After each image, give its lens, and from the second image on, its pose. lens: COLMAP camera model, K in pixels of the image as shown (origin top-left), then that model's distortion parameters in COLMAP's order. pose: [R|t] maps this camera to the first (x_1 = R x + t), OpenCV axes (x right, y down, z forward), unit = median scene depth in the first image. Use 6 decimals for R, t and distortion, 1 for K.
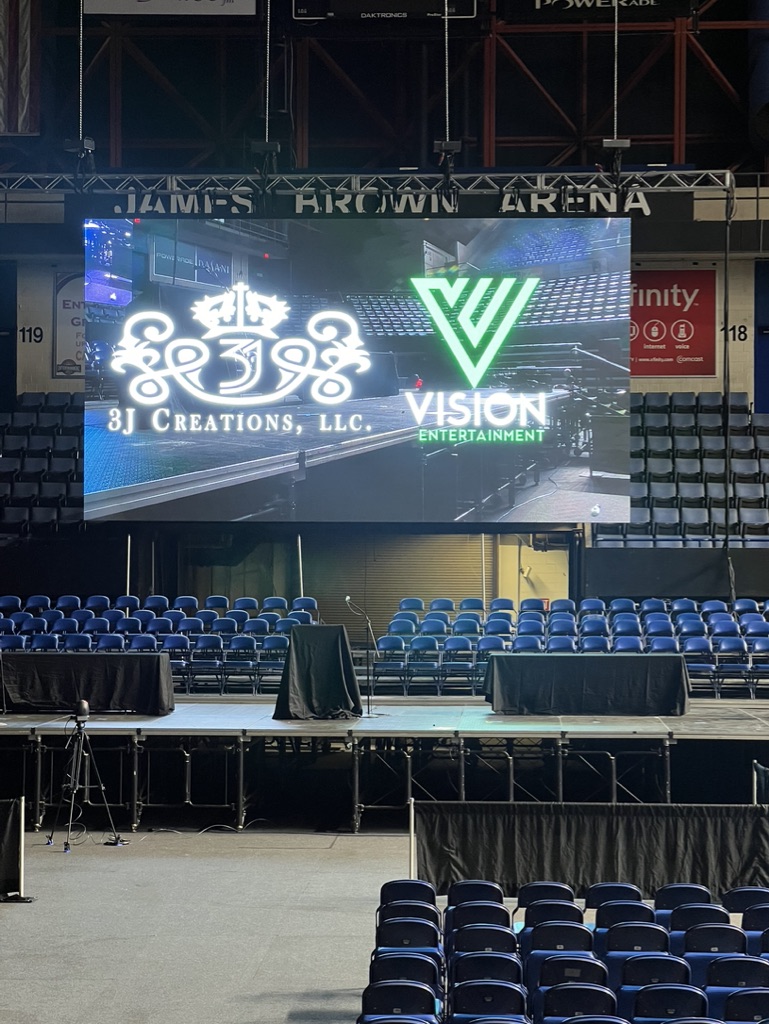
lens RADIAL K [[2401.4, 0, 383.8], [0, 2401.4, 512.9], [0, 0, 1]] dist [0.146322, 0.000000]
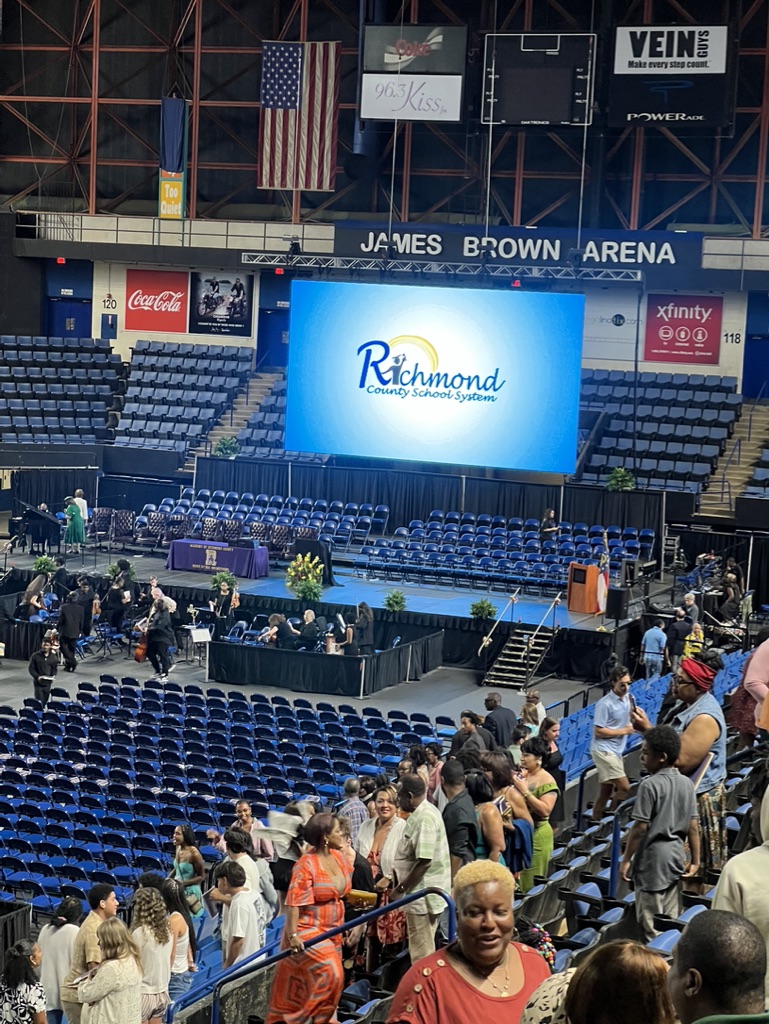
lens RADIAL K [[2279.3, 0, 385.1], [0, 2279.3, 513.7], [0, 0, 1]] dist [0.198246, 0.000000]
pose [[0.938030, 0.077653, -0.337743, 0.444427], [-0.034146, 0.990540, 0.132908, -0.151575], [0.344869, -0.113139, 0.931807, -0.472977]]
